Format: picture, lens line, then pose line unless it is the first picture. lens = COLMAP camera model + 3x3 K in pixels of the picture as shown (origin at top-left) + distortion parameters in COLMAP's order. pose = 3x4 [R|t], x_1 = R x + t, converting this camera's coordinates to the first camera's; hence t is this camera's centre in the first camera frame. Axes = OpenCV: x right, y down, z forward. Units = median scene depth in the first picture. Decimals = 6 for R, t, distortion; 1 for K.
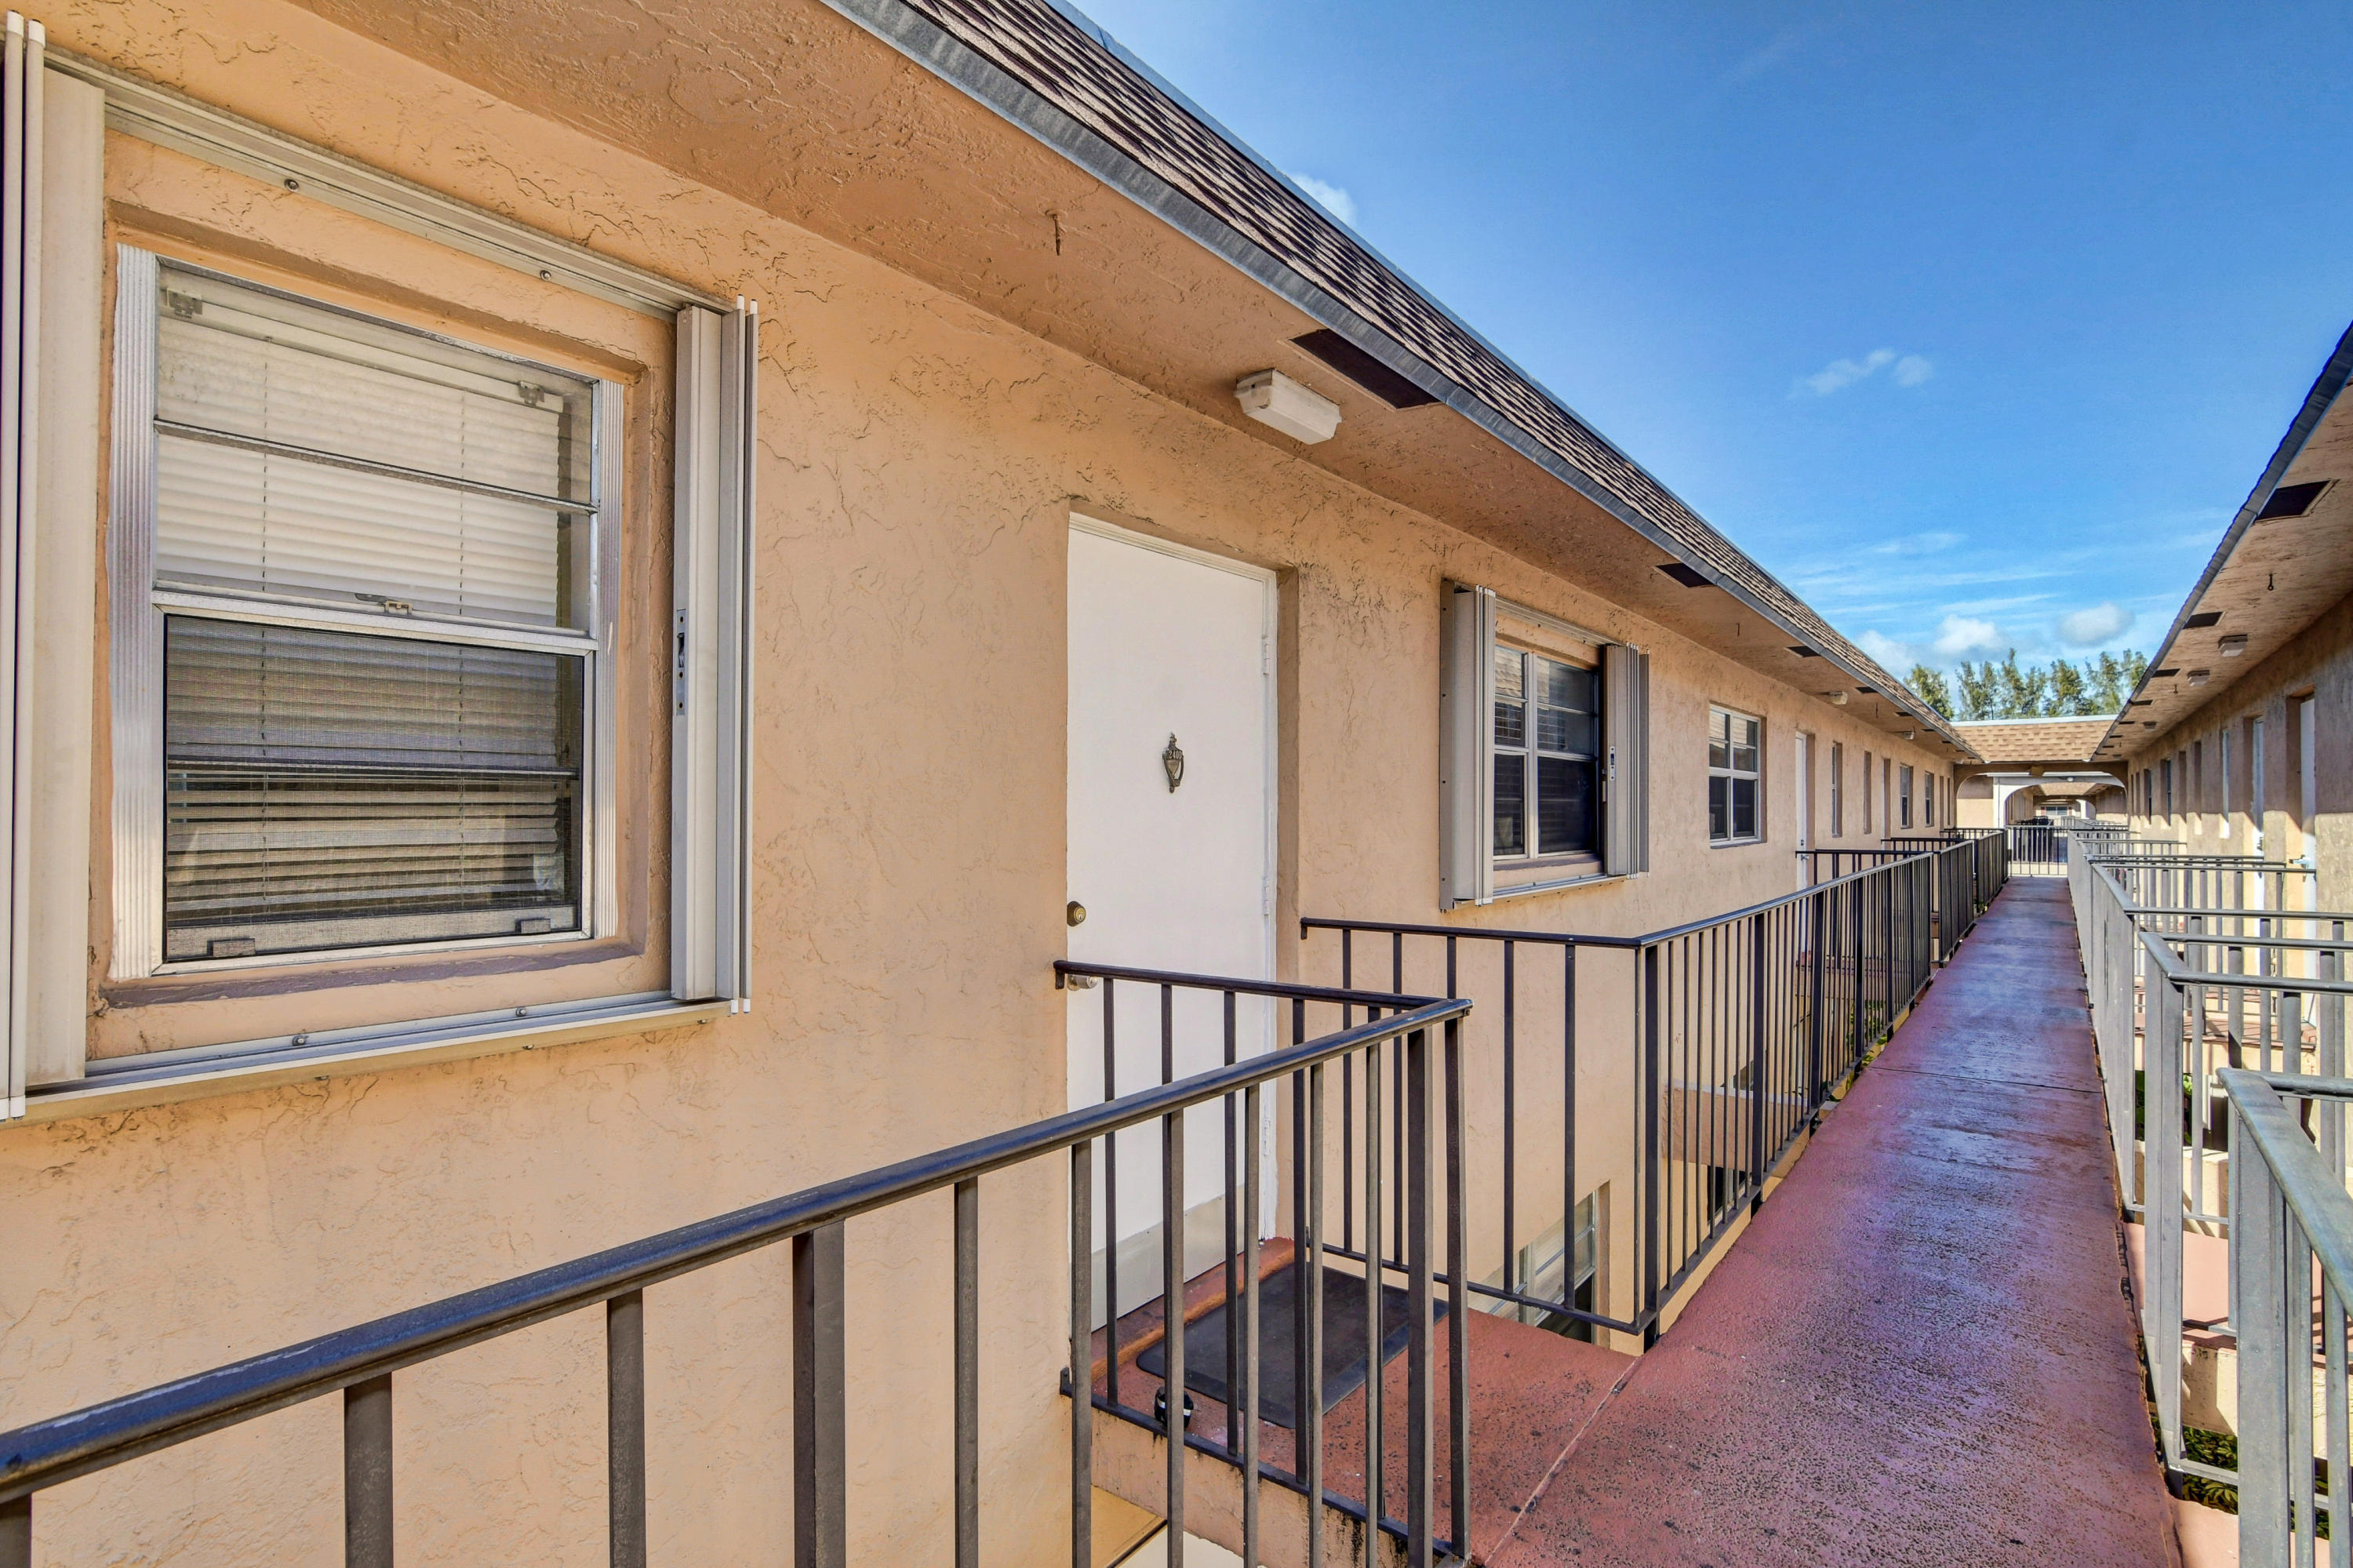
lens RADIAL K [[1144.4, 0, 1171.9], [0, 1144.4, 806.5], [0, 0, 1]] dist [-0.033927, 0.011153]
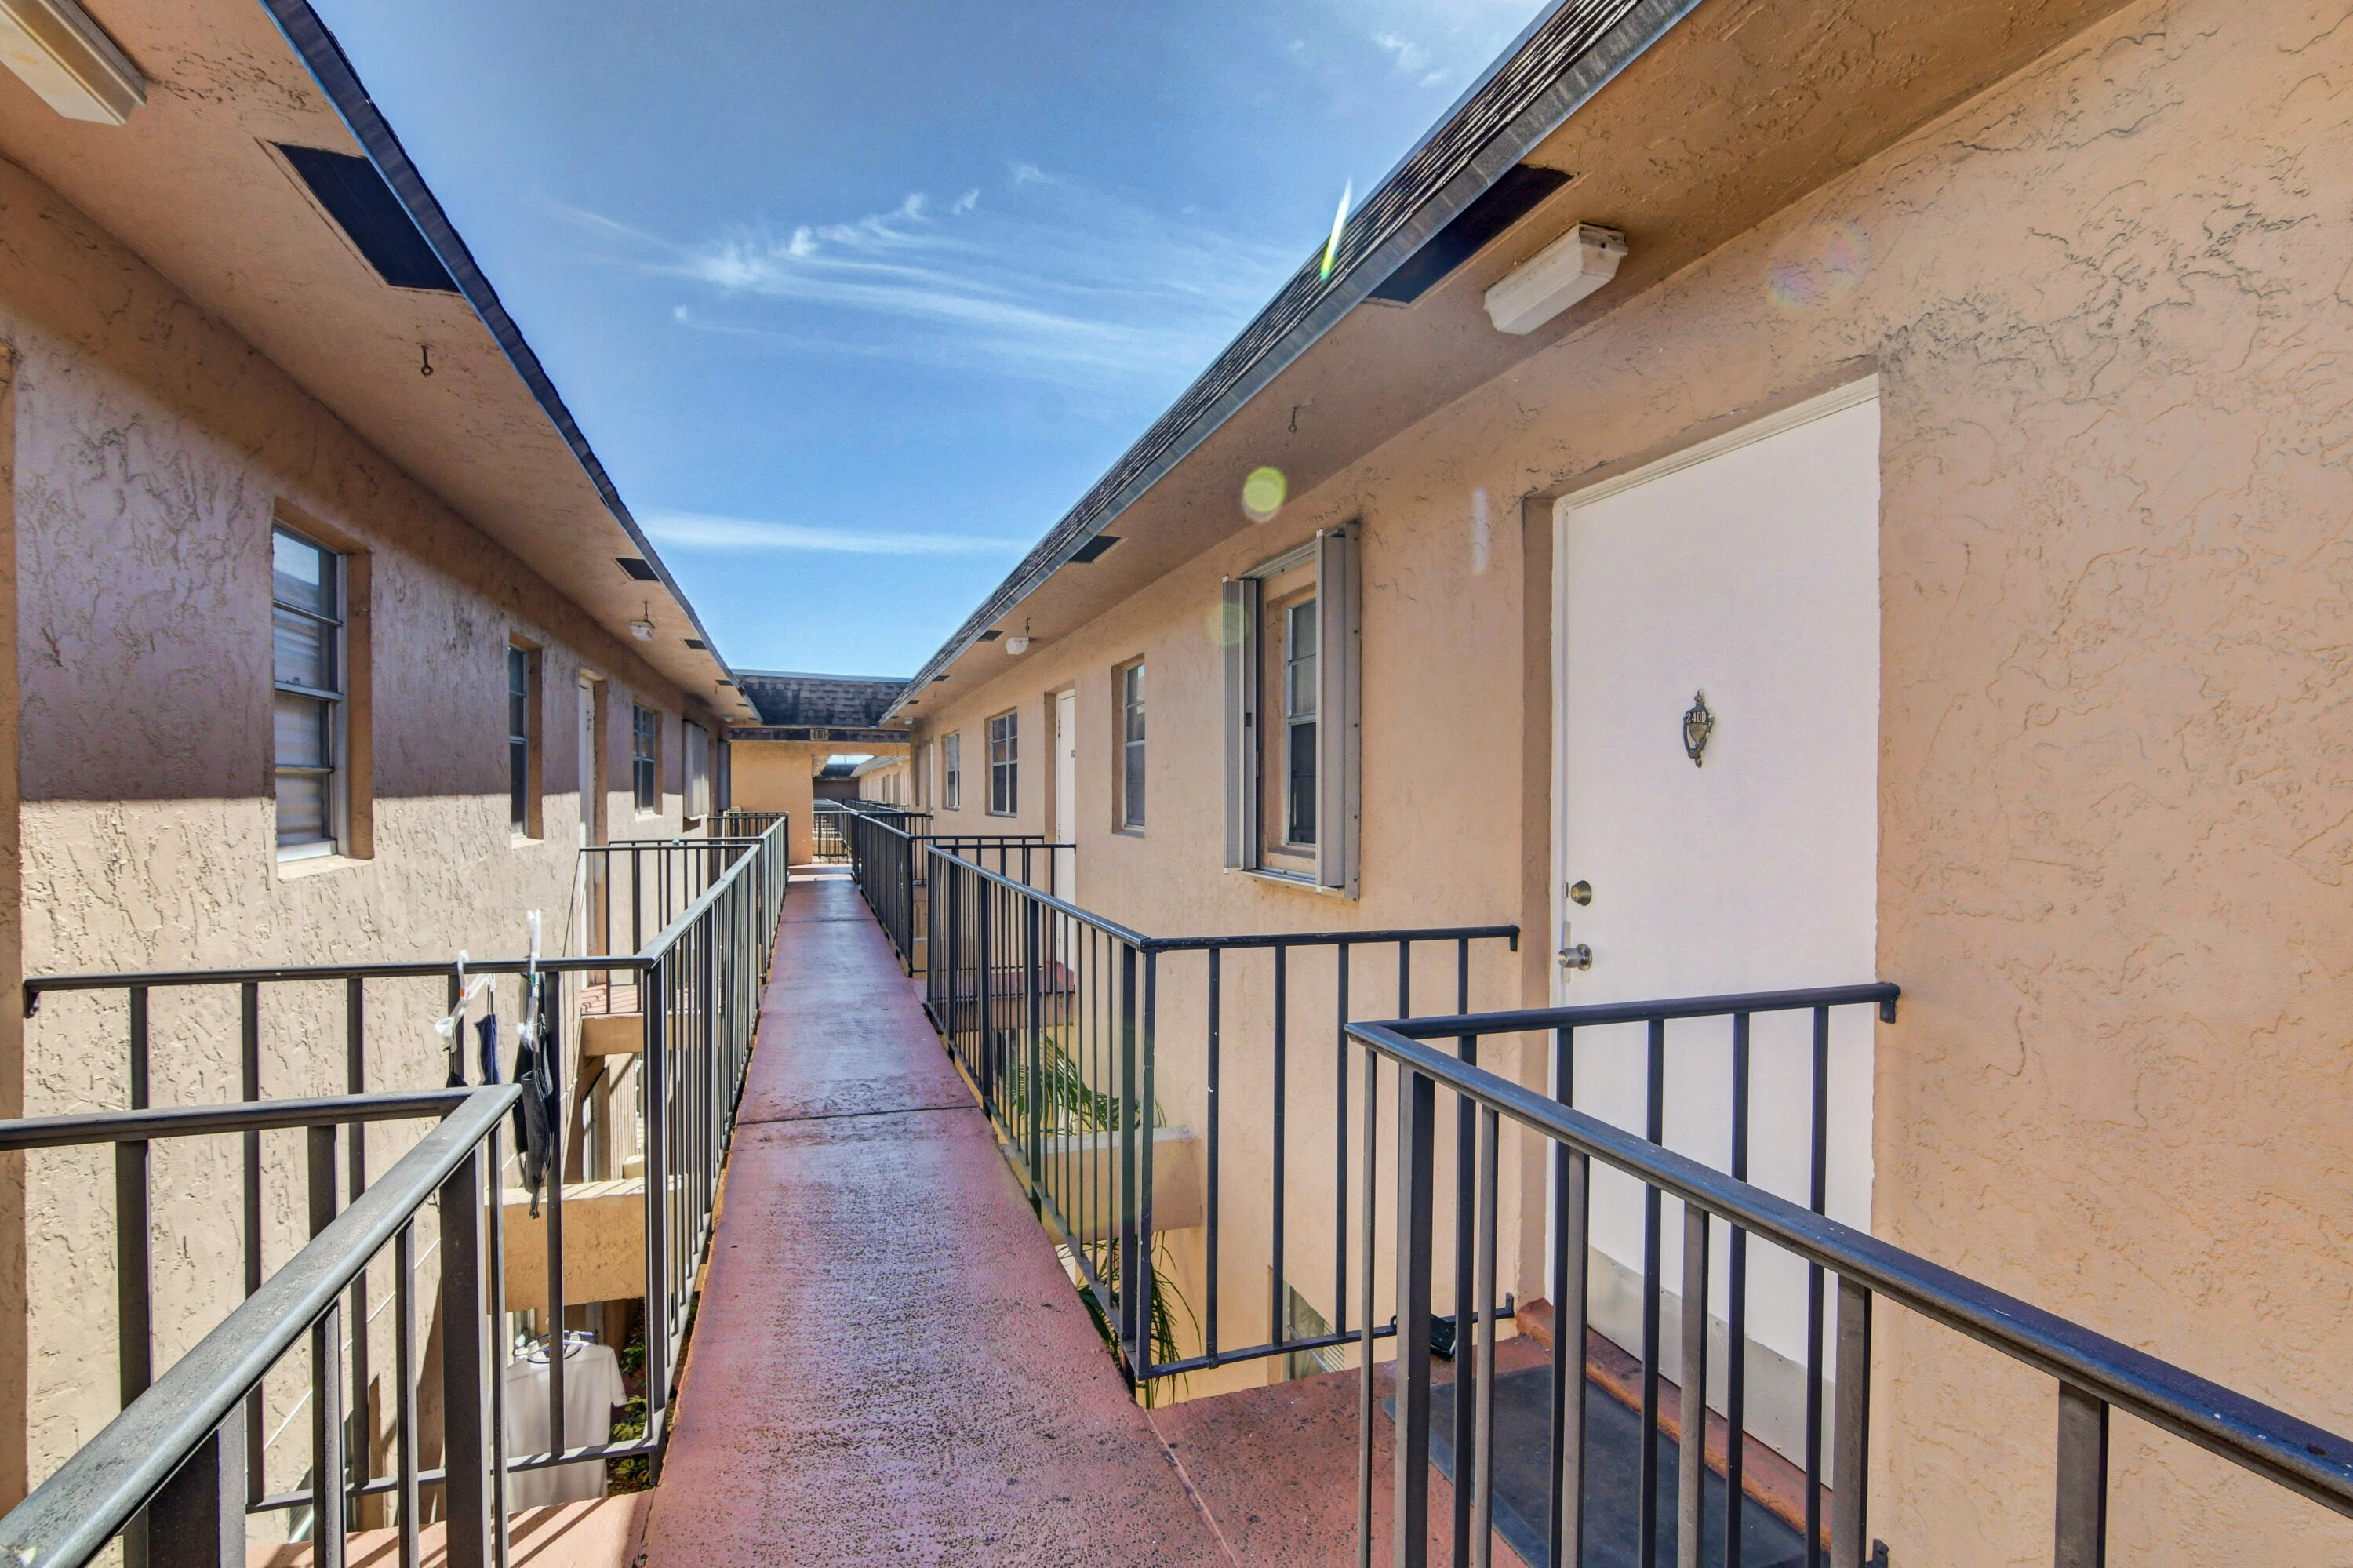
lens RADIAL K [[1144.4, 0, 1171.9], [0, 1144.4, 806.5], [0, 0, 1]] dist [-0.033927, 0.011153]
pose [[-0.562273, 0.012099, -0.826863, 0.932909], [0.005627, 0.999926, 0.010805, 0.004805], [0.826933, 0.001423, -0.562299, 1.260374]]
